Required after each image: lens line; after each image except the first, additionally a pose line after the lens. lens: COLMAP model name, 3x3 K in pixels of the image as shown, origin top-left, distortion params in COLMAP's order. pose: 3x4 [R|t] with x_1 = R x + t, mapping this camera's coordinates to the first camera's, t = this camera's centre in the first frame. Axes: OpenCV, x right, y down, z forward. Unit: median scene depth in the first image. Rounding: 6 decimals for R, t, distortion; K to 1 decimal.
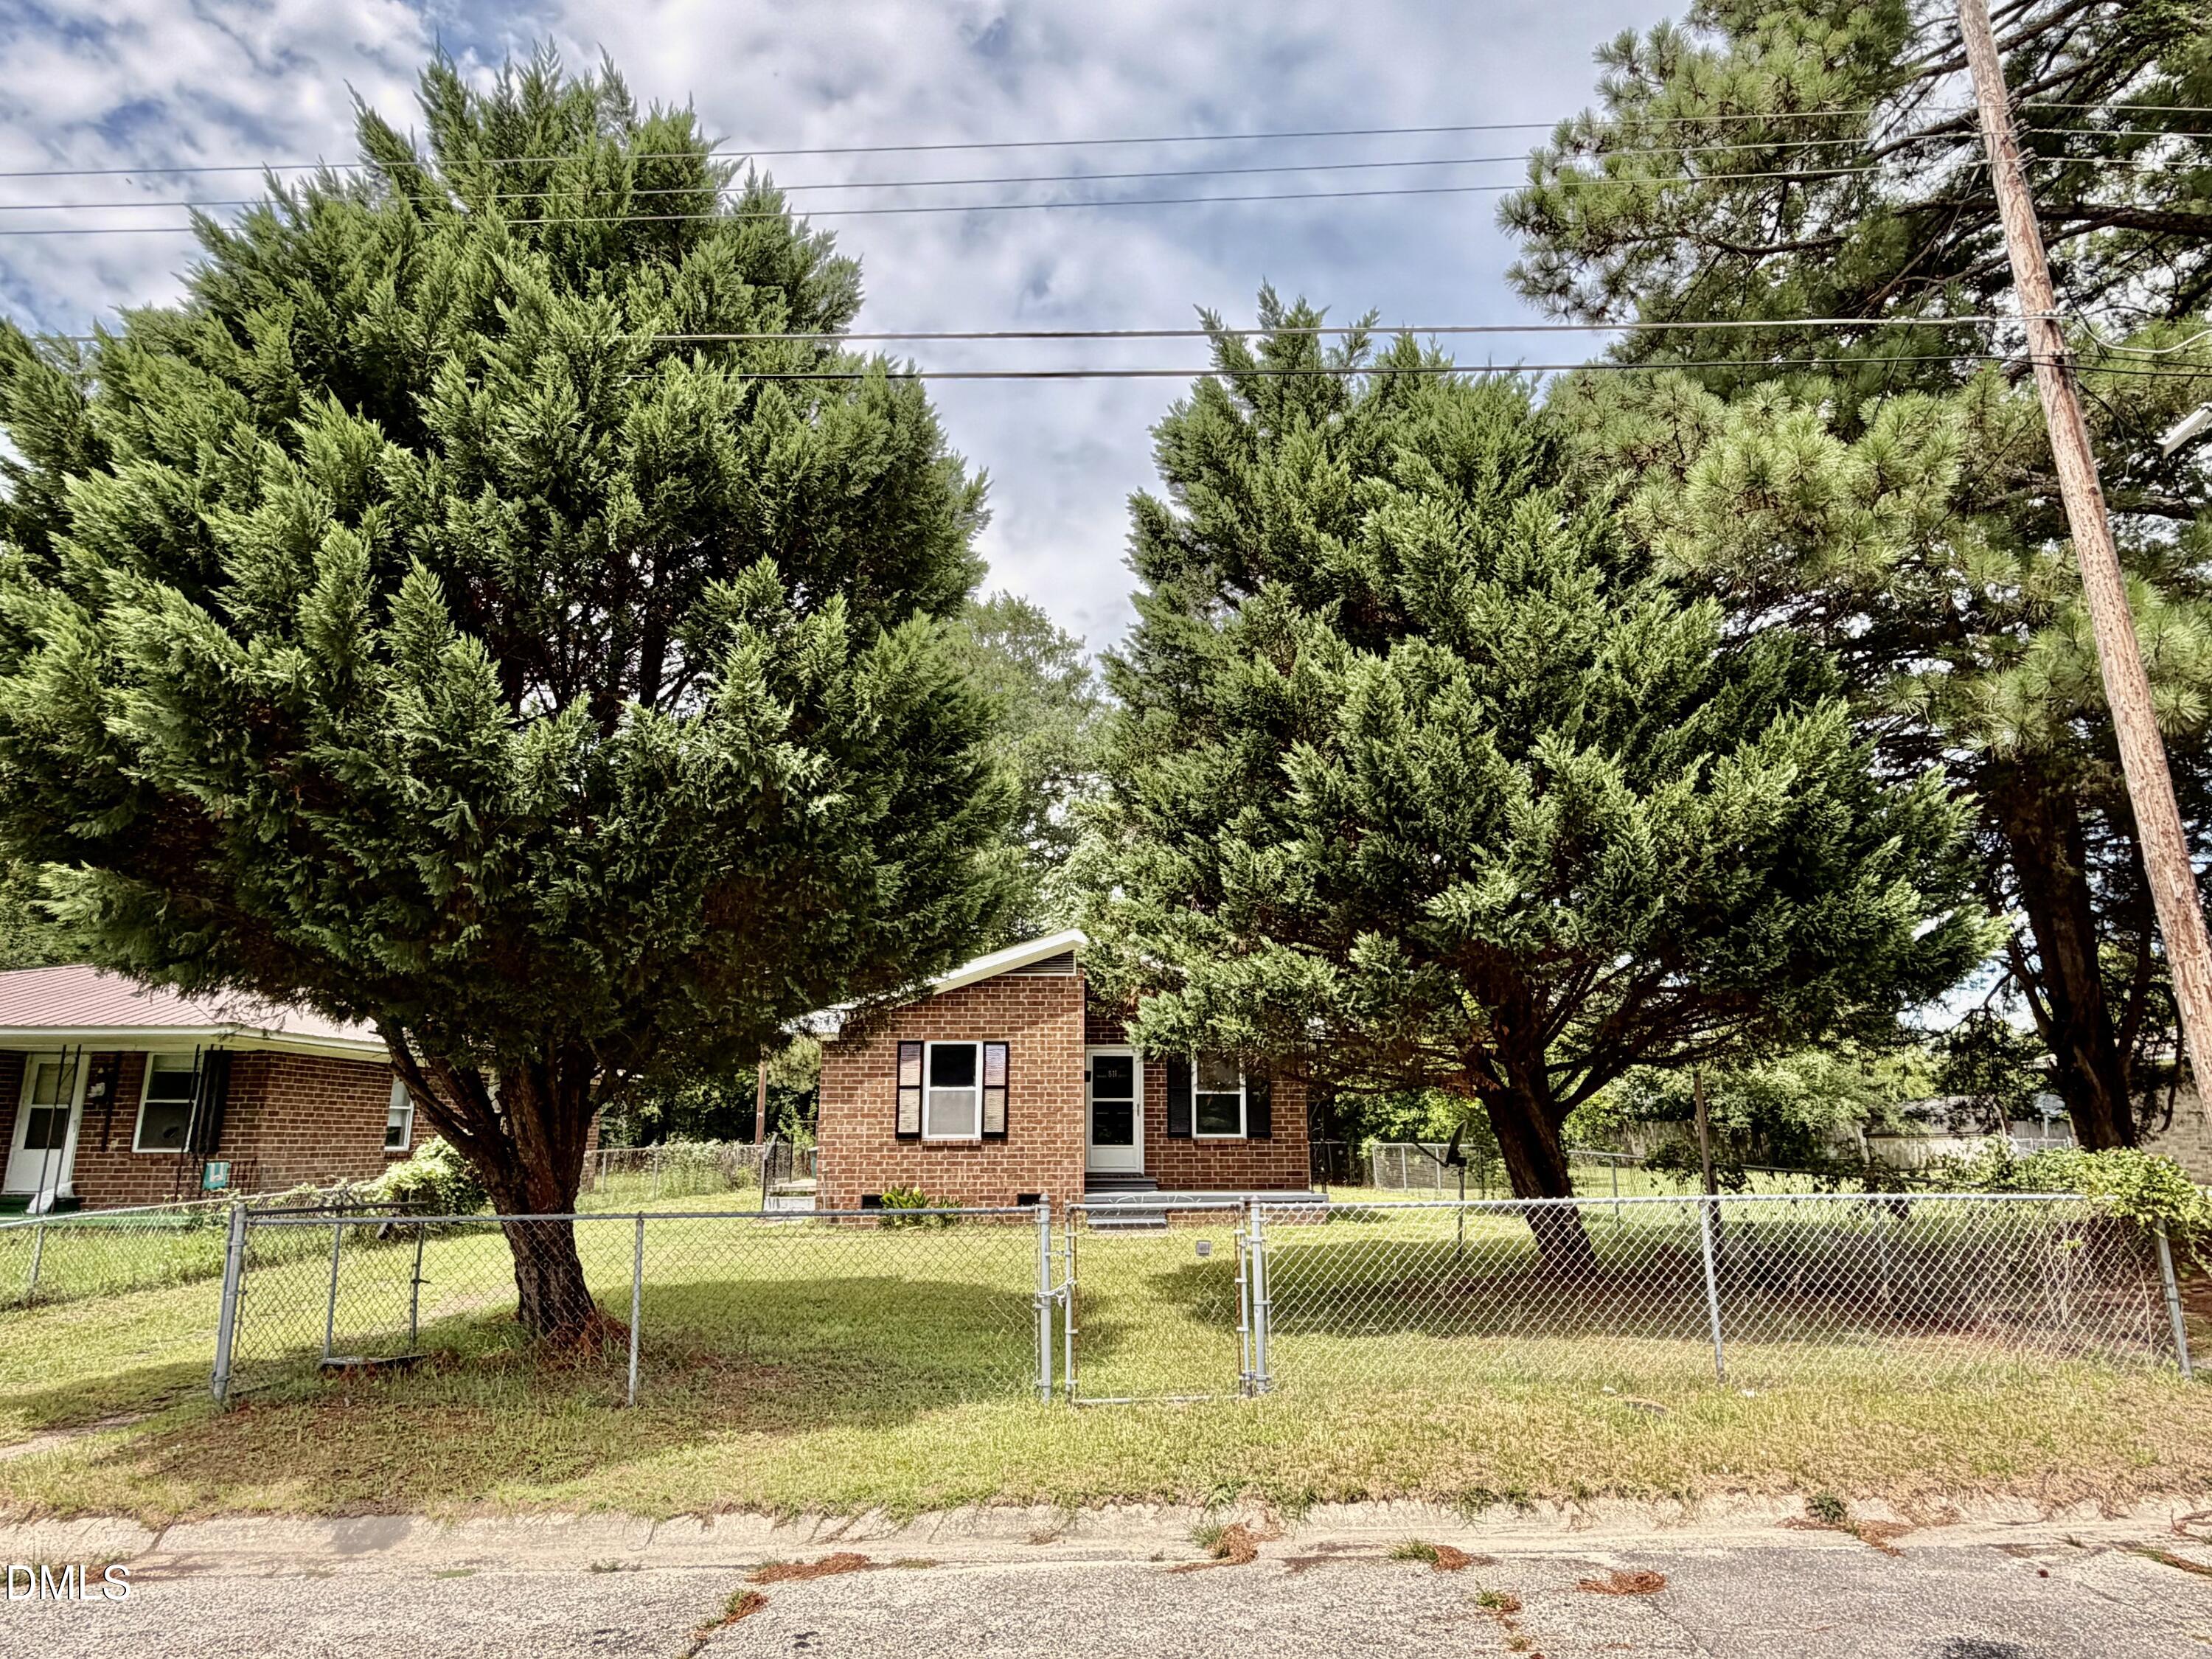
lens RADIAL K [[1323.6, 0, 1134.6], [0, 1323.6, 831.2], [0, 0, 1]] dist [0.001710, 0.000307]
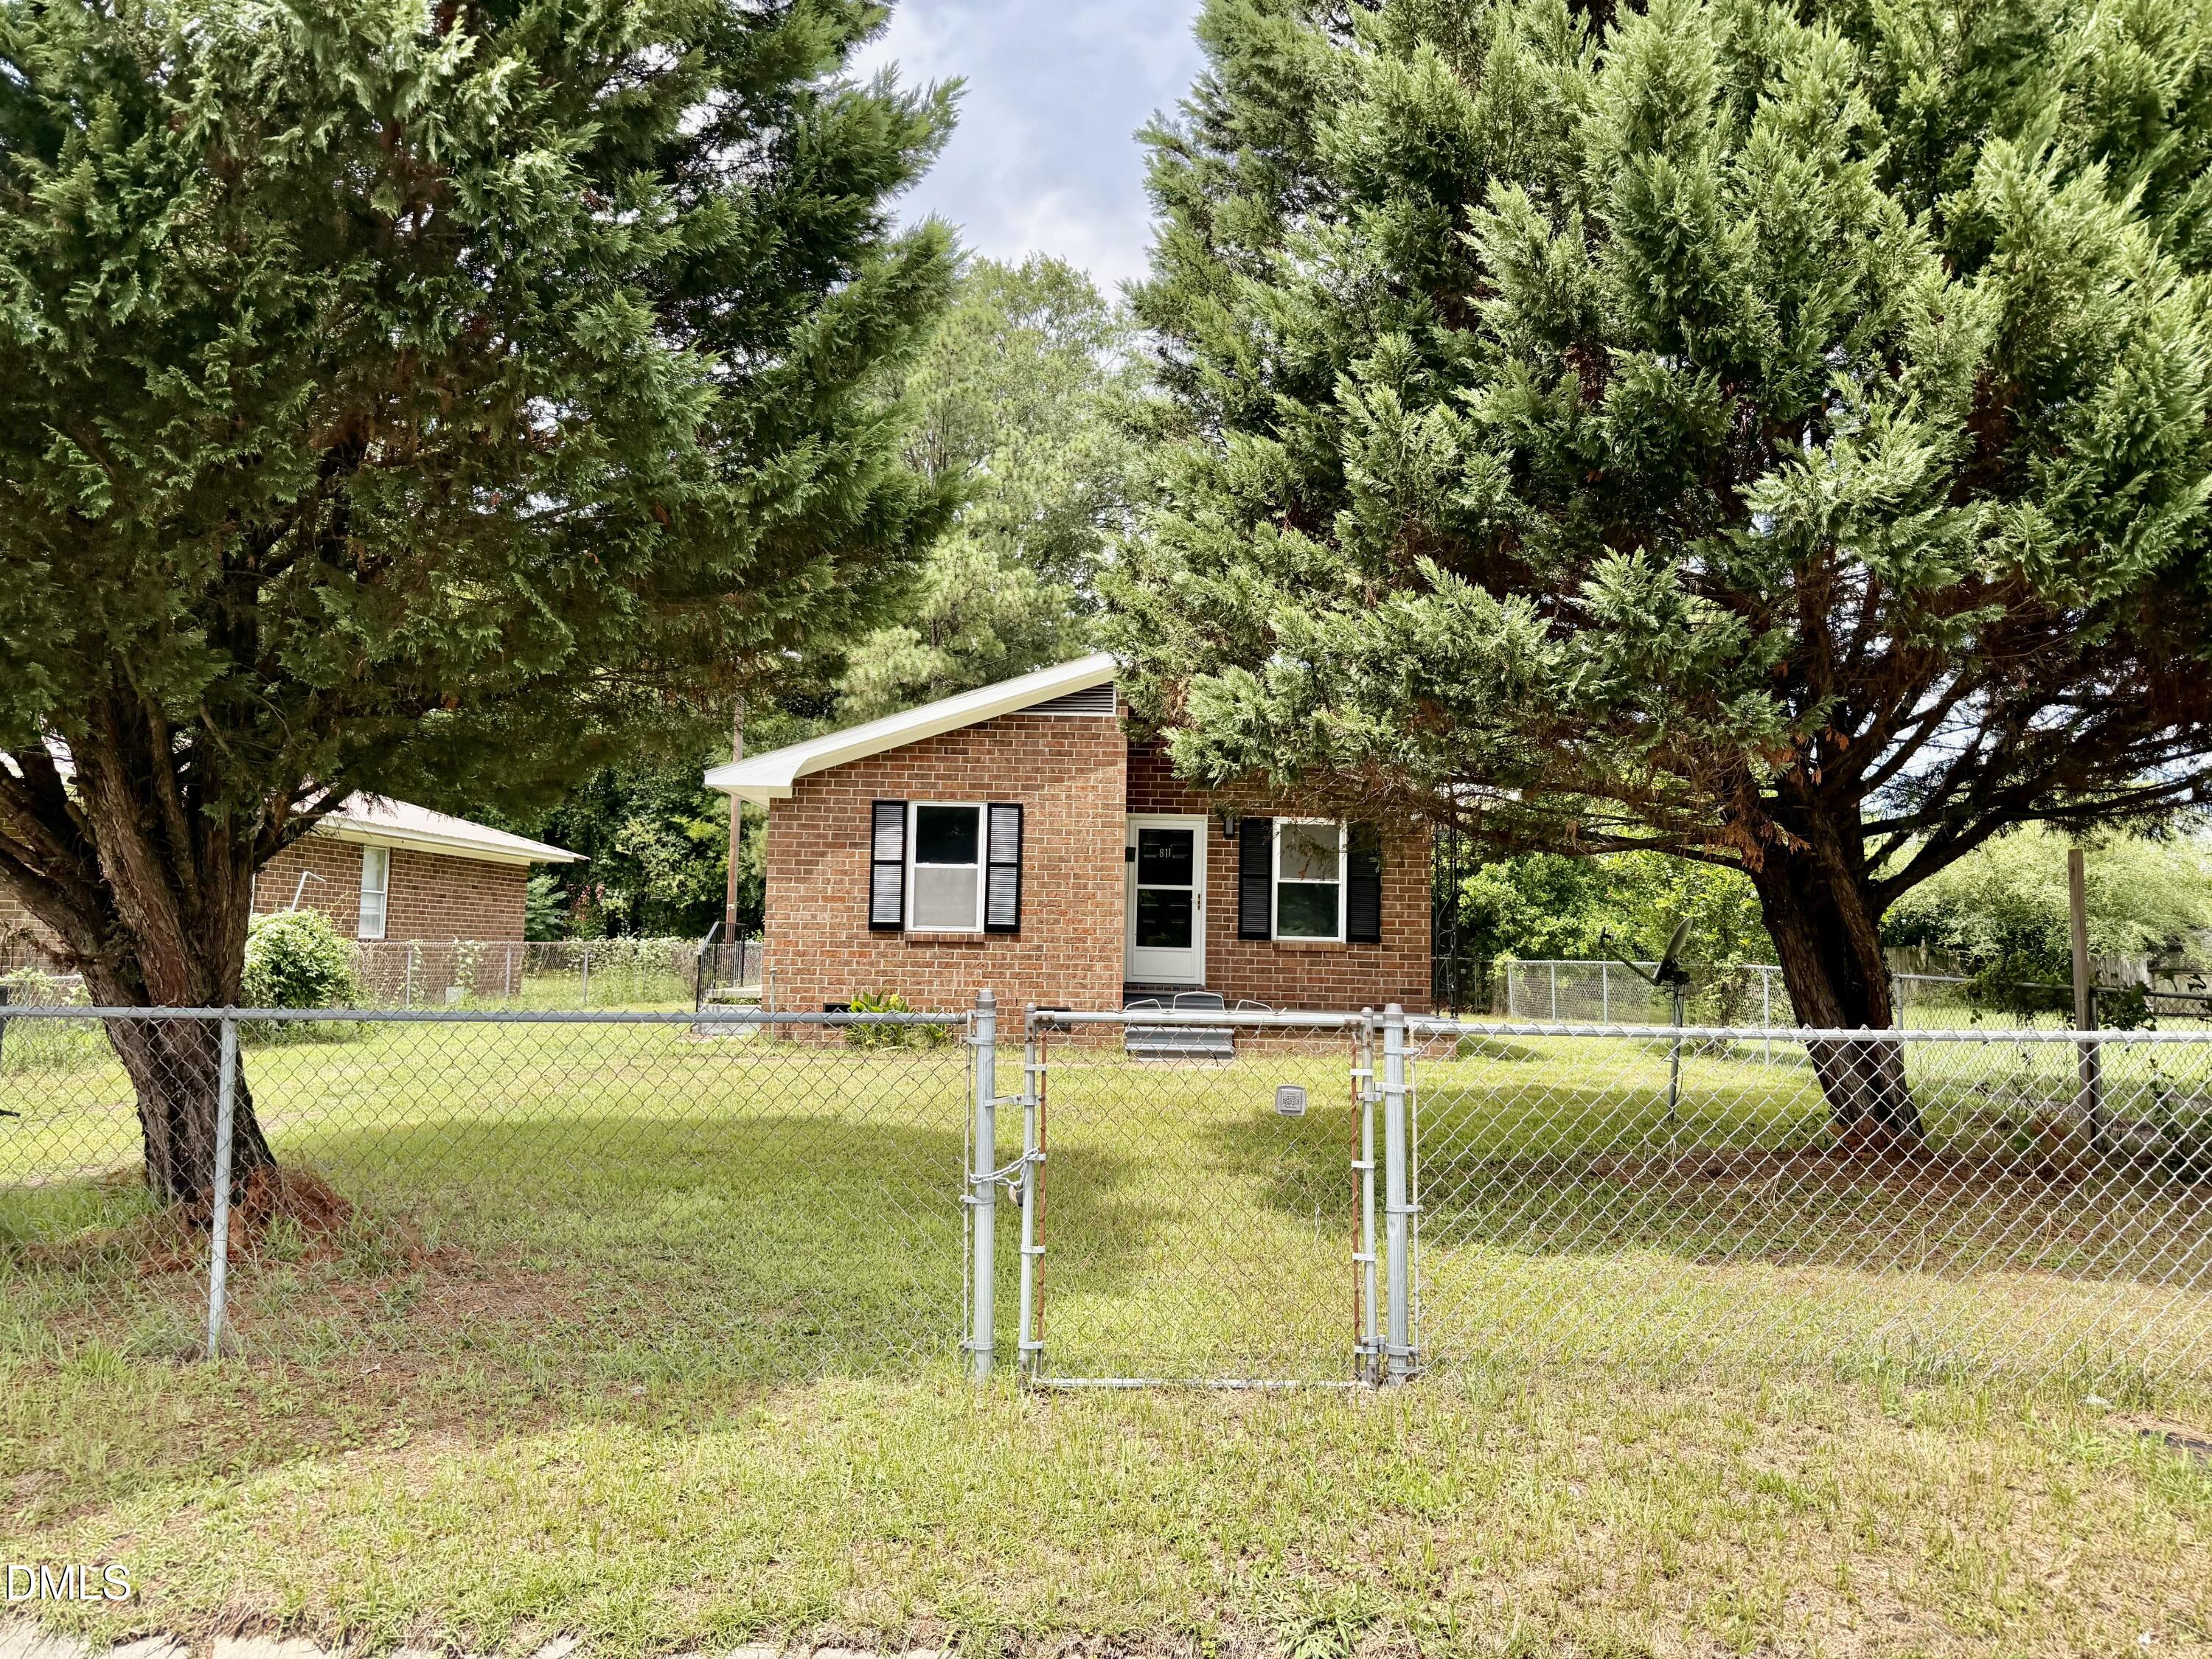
lens RADIAL K [[1549.2, 0, 1106.0], [0, 1549.2, 829.5], [0, 0, 1]] dist [0.078623, -0.103431]
pose [[0.997694, 0.020441, -0.064727, 0.006832], [-0.010704, 0.989028, 0.147341, 0.049161], [0.067028, -0.146308, 0.986966, 0.167043]]
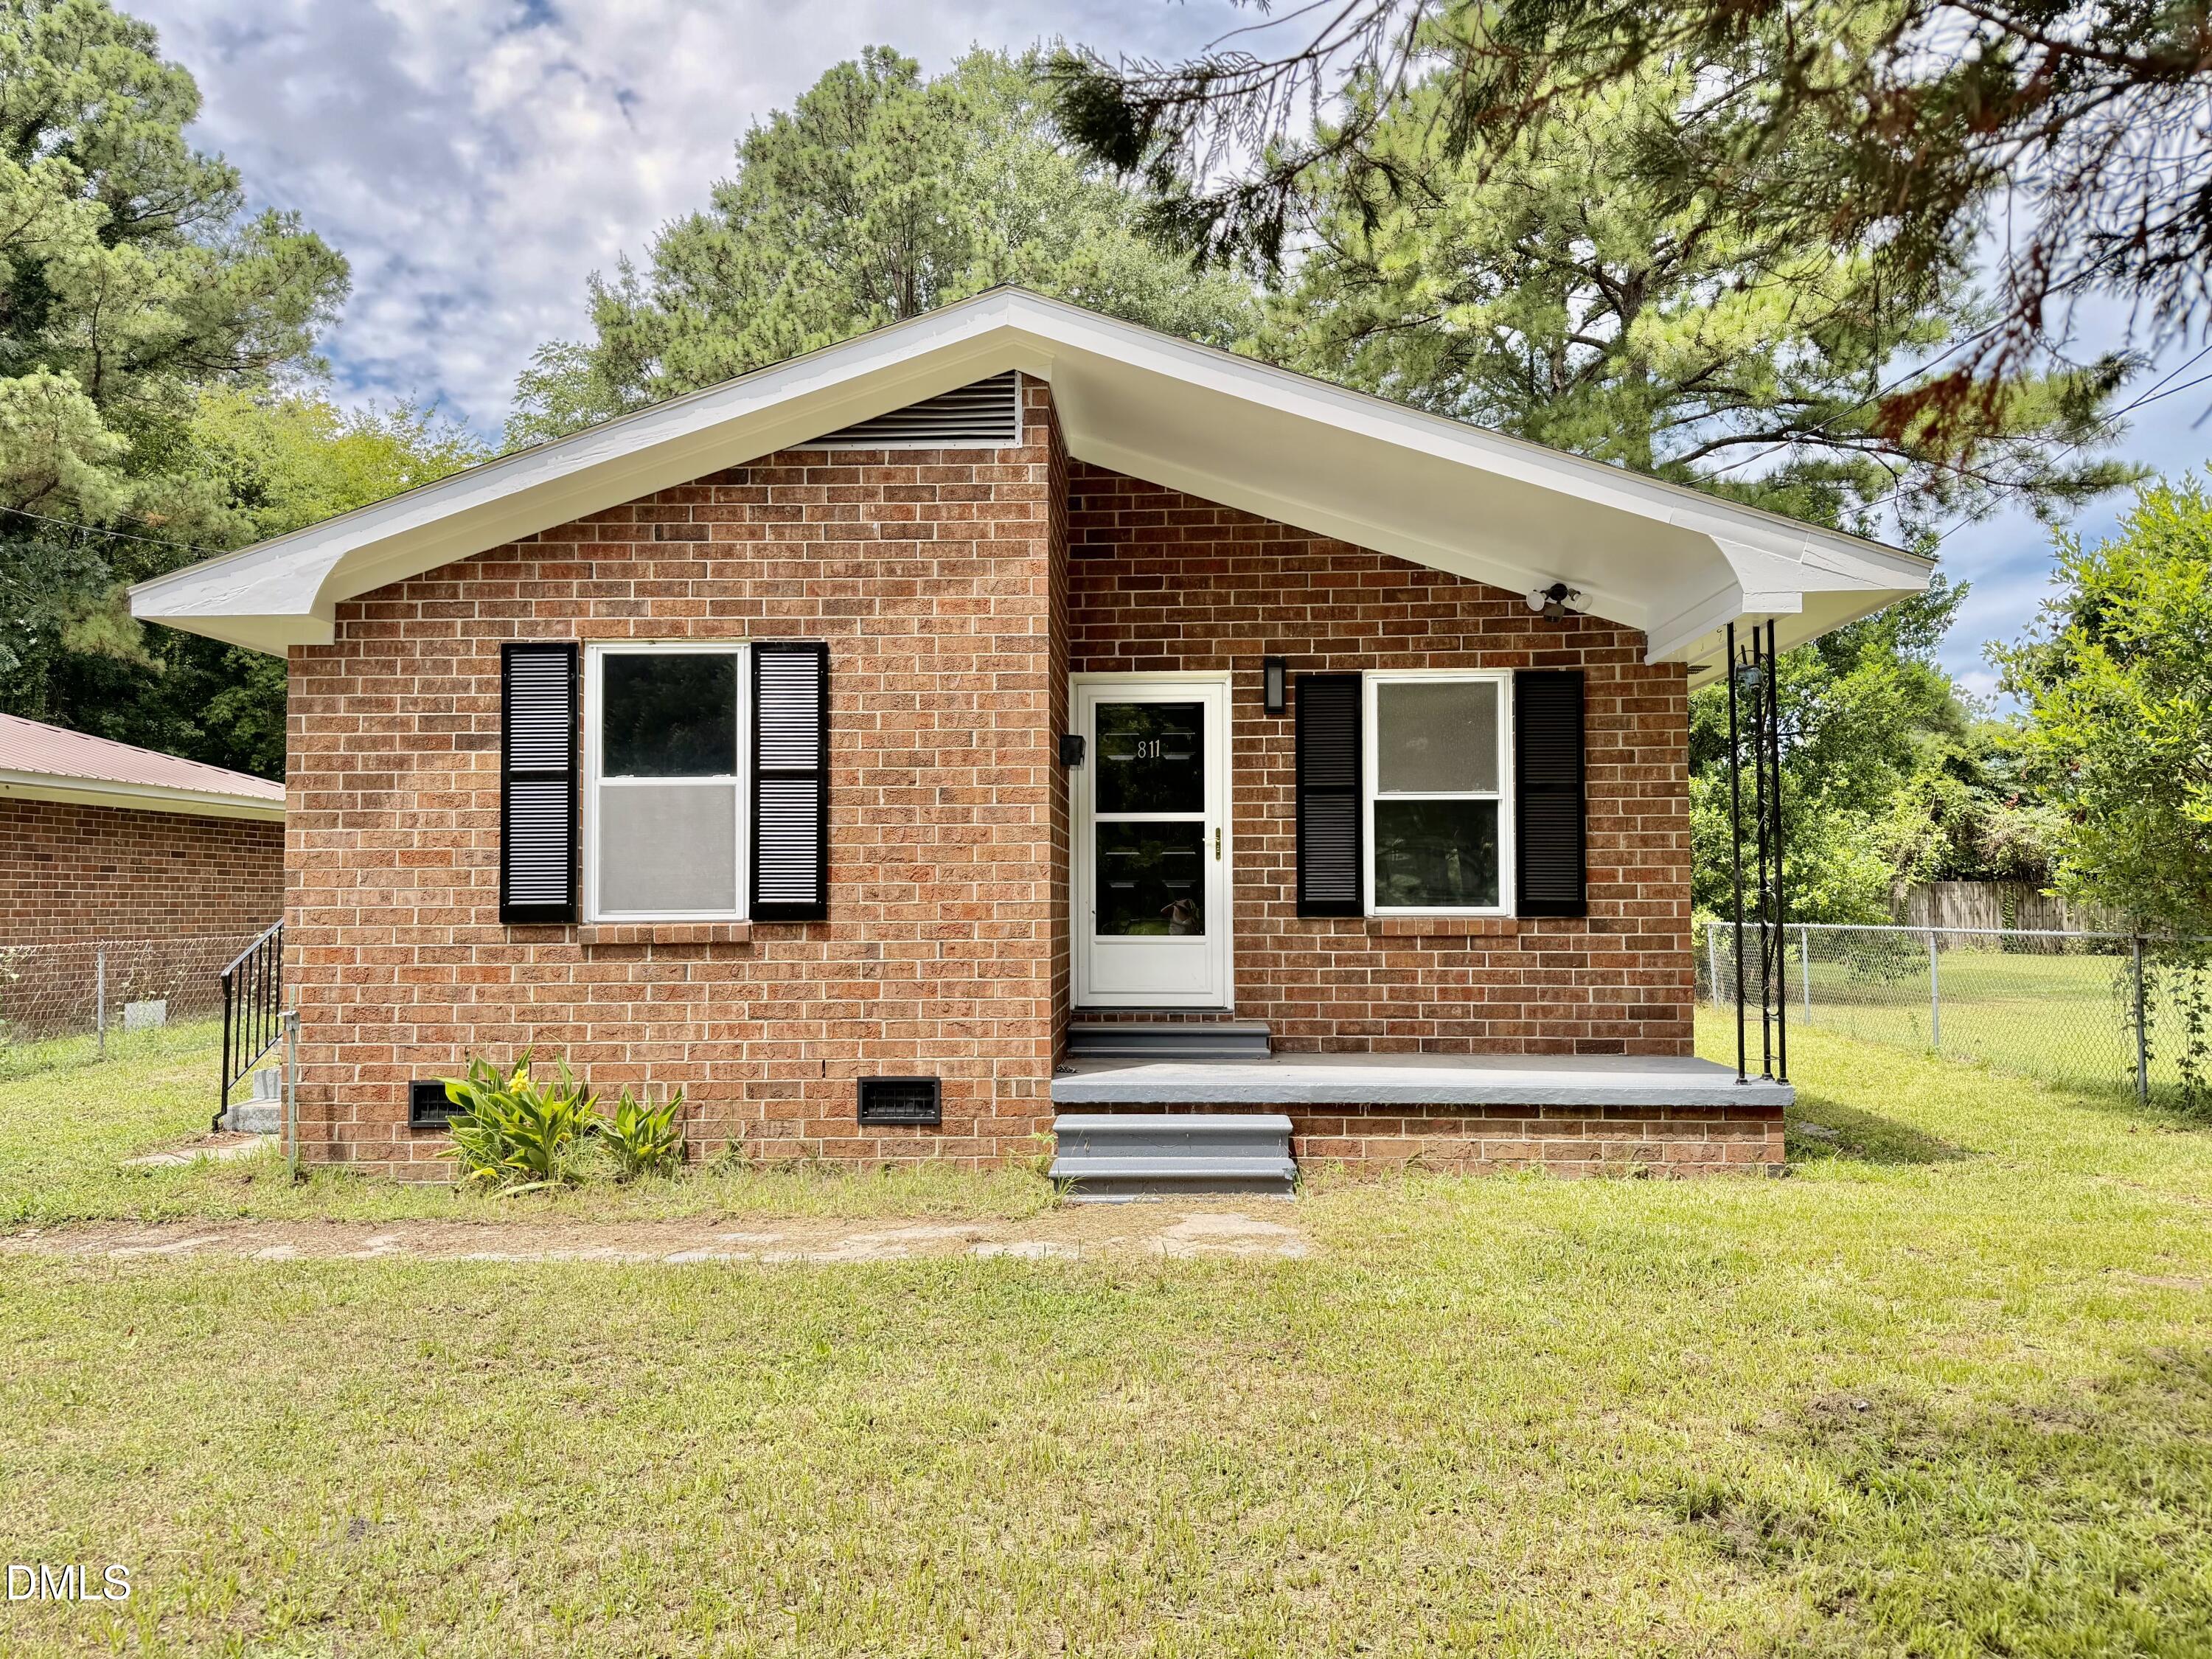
lens RADIAL K [[1497.2, 0, 1127.0], [0, 1497.2, 853.3], [0, 0, 1]] dist [0.183641, -0.335086]
pose [[0.995225, -0.004587, -0.097502, 0.020606], [0.023228, 0.981330, 0.190923, 0.148146], [0.094805, -0.192276, 0.976751, 0.656247]]
